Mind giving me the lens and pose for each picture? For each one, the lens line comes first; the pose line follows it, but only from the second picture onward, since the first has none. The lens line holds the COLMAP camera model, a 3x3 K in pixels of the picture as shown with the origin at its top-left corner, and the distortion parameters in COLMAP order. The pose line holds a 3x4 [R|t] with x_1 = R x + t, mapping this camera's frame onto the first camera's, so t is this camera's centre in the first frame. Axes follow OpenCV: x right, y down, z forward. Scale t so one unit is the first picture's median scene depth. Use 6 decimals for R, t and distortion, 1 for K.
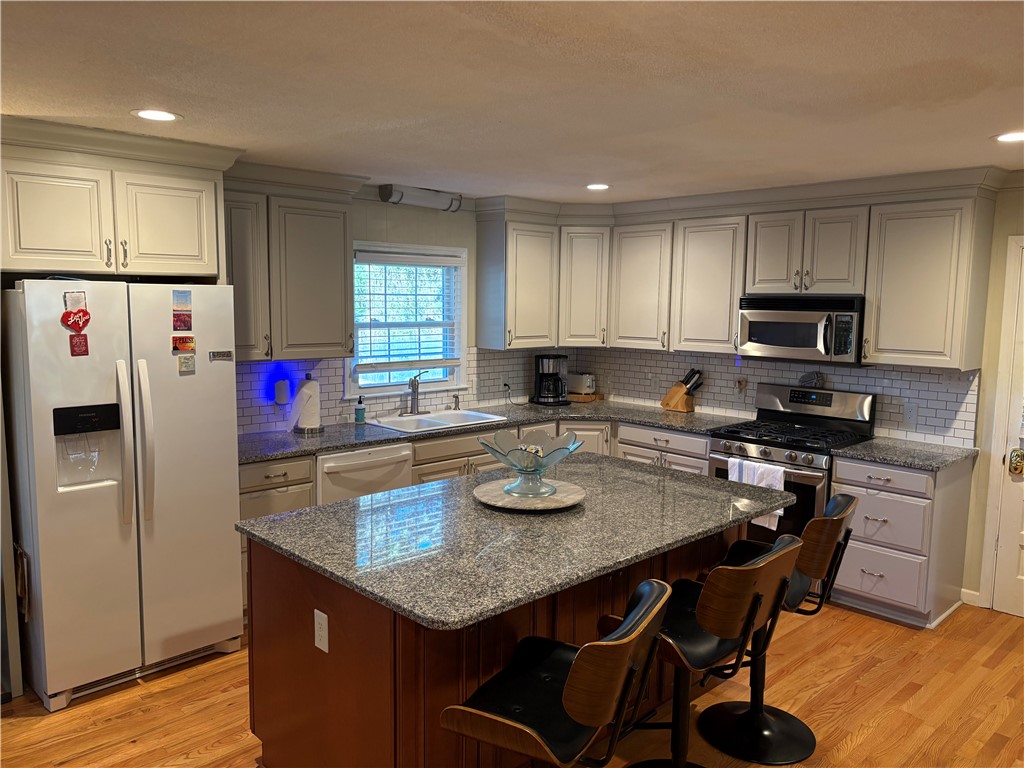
lens RADIAL K [[773.5, 0, 517.2], [0, 773.5, 386.2], [0, 0, 1]] dist [0.056802, -0.081103]
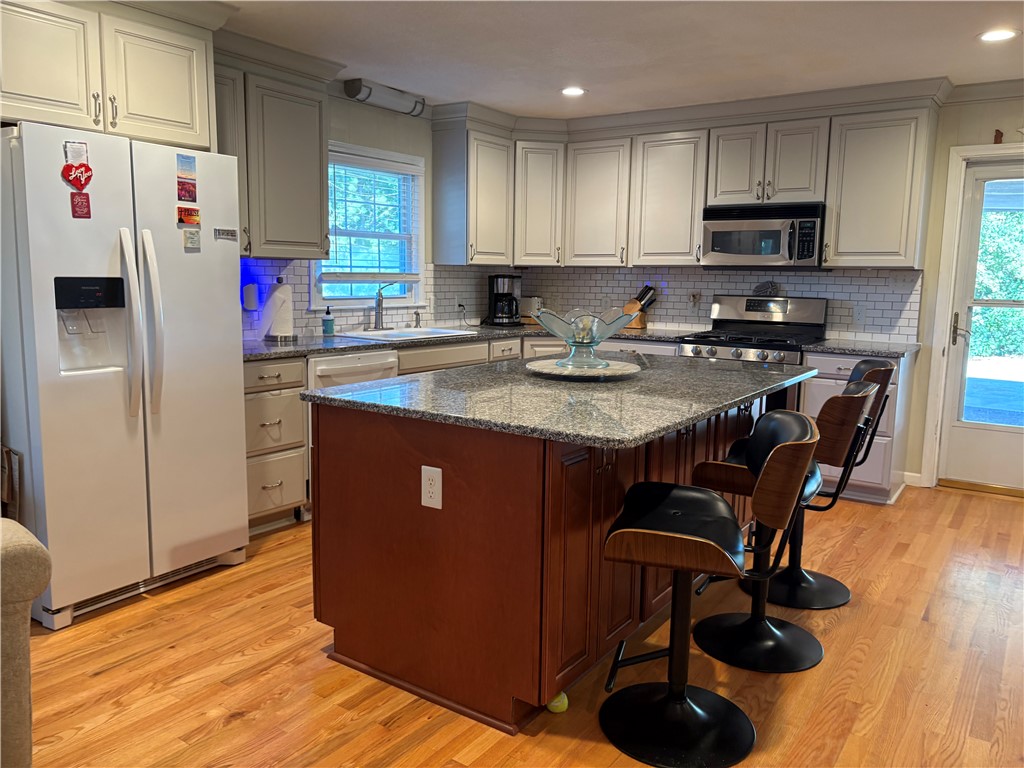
lens RADIAL K [[773.5, 0, 517.2], [0, 773.5, 386.2], [0, 0, 1]] dist [0.056802, -0.081103]
pose [[0.979407, -0.025811, 0.200238, -0.184325], [0.019408, 0.999238, 0.033876, 0.088919], [-0.200959, -0.029292, 0.979162, 0.032732]]
